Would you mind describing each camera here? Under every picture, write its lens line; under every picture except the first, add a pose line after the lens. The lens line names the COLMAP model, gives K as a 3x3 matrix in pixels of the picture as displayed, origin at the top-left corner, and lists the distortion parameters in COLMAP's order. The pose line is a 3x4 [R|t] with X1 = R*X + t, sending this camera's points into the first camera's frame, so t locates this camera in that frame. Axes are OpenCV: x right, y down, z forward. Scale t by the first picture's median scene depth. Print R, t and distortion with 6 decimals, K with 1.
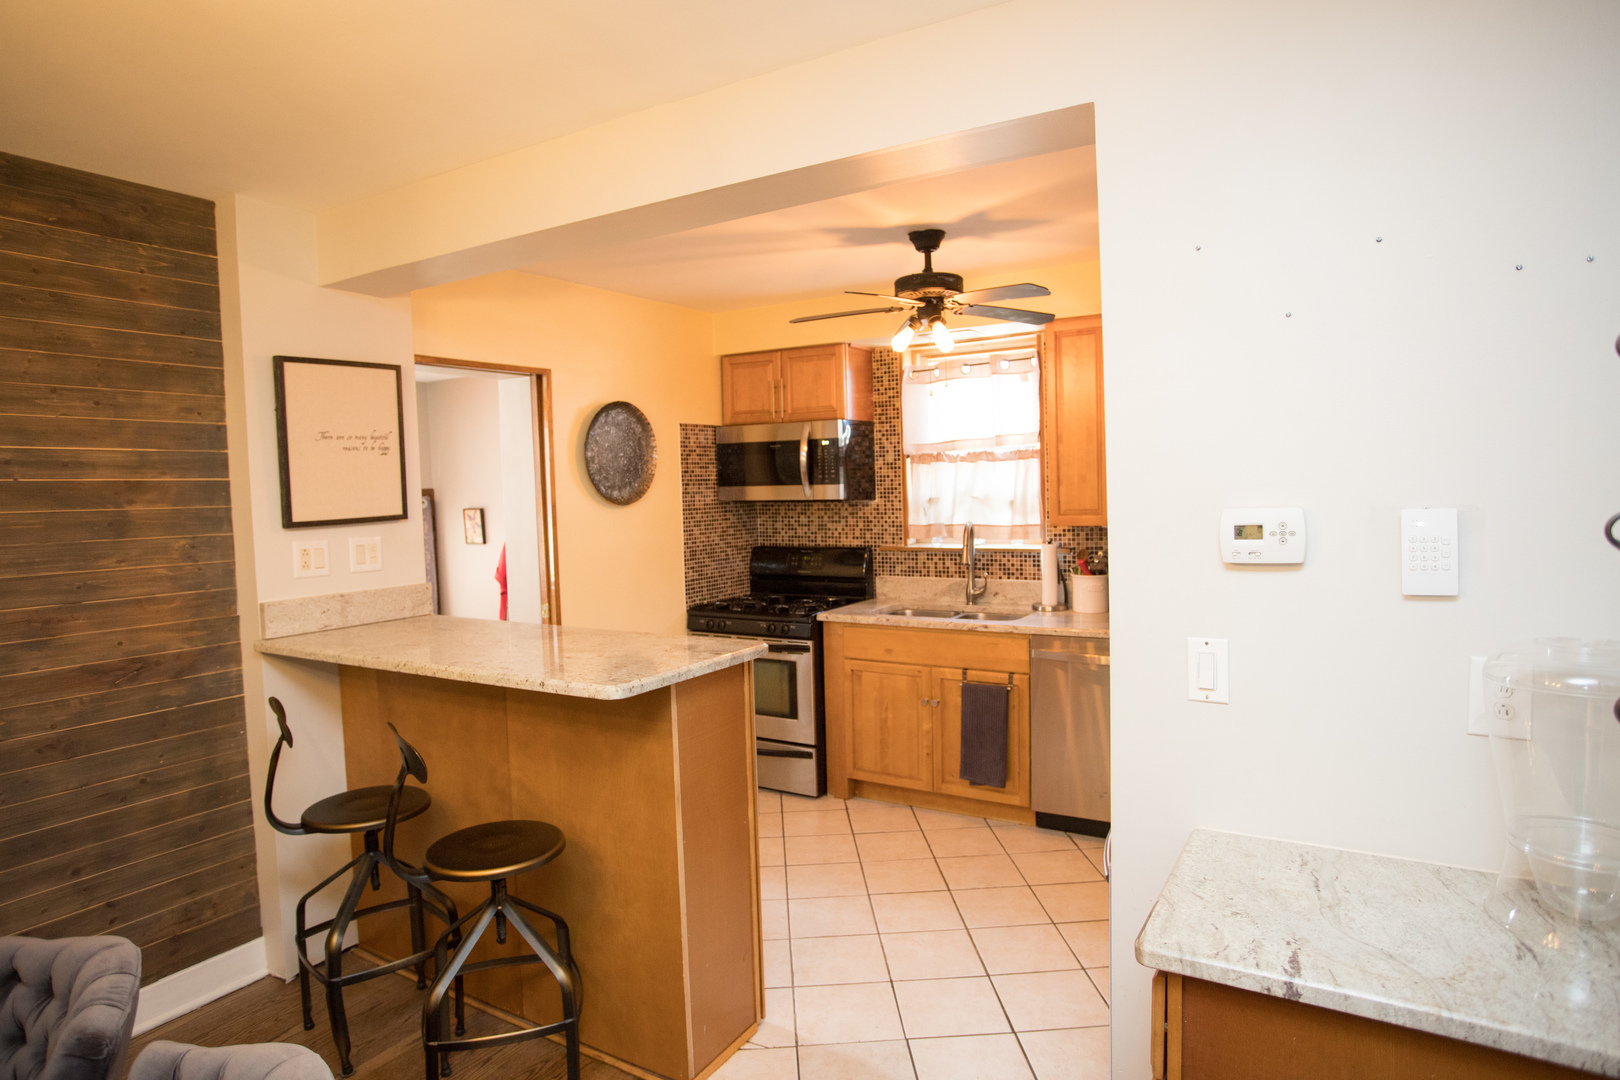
lens RADIAL K [[951.7, 0, 810.0], [0, 951.7, 540.0], [0, 0, 1]] dist [-0.004408, -0.000704]
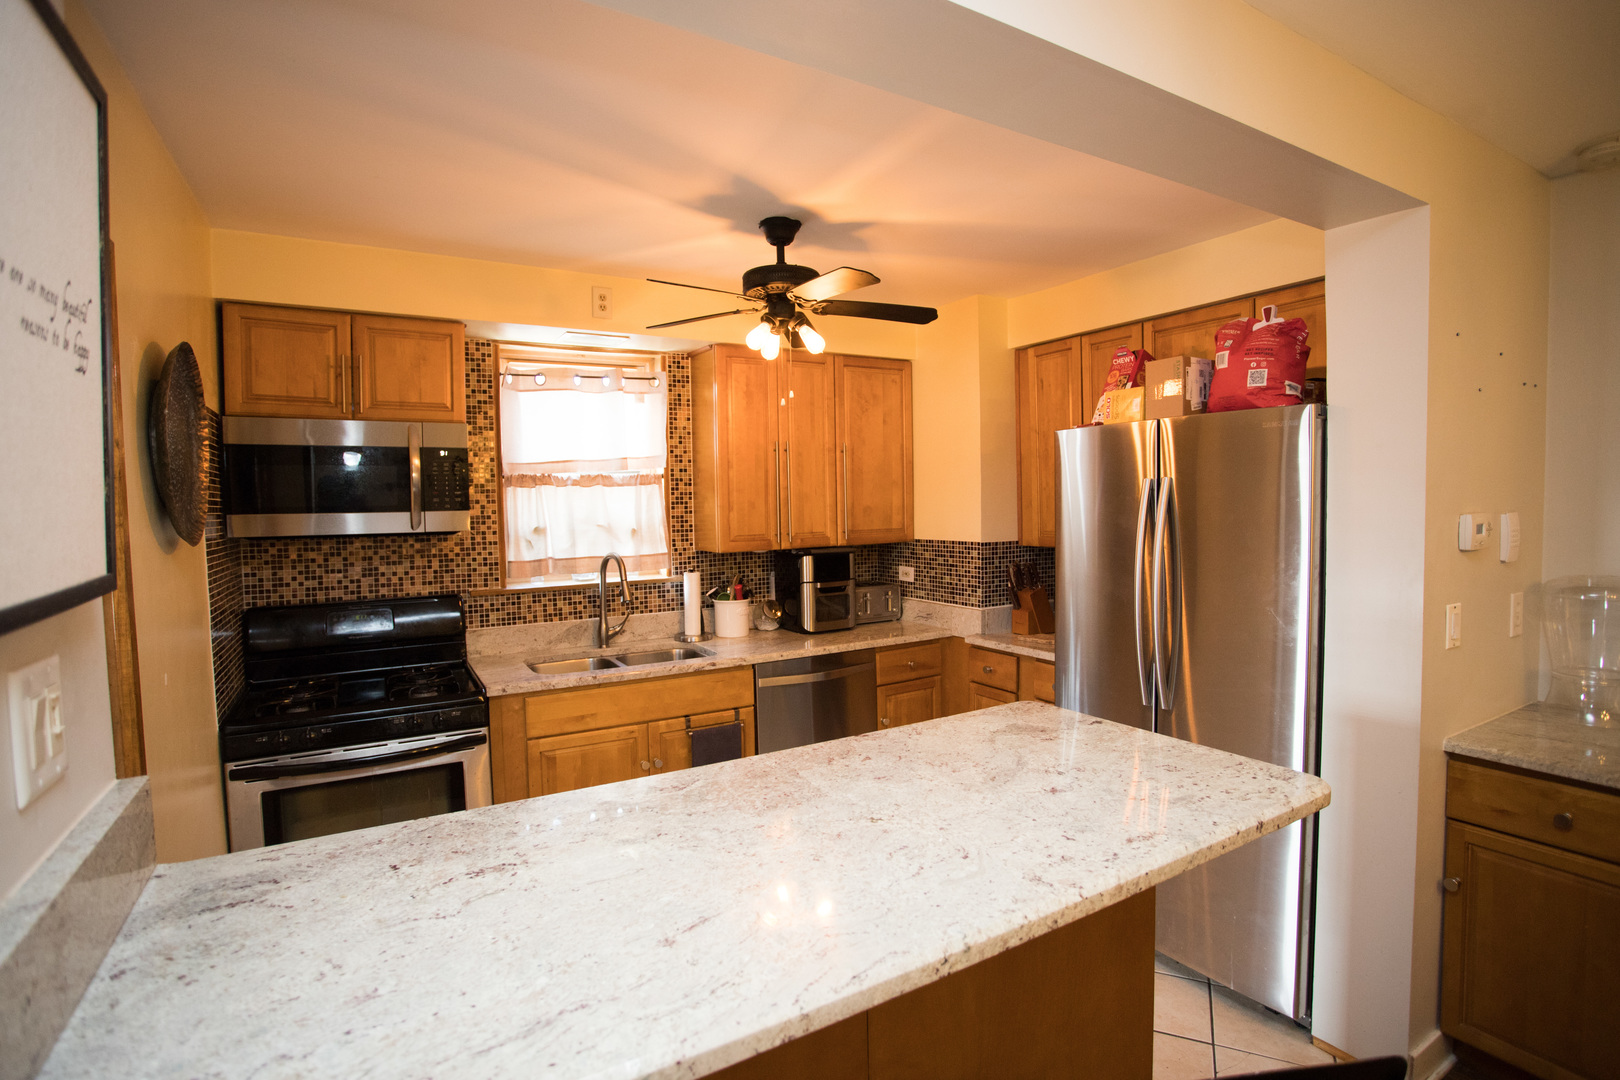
lens RADIAL K [[791.0, 0, 831.1], [0, 791.0, 540.1], [0, 0, 1]] dist [-0.060734, 0.017316]
pose [[0.467548, -0.026062, 0.883583, -0.361654], [0.058383, 0.998293, -0.001448, -0.017548], [-0.882037, 0.052263, 0.468272, 0.451093]]
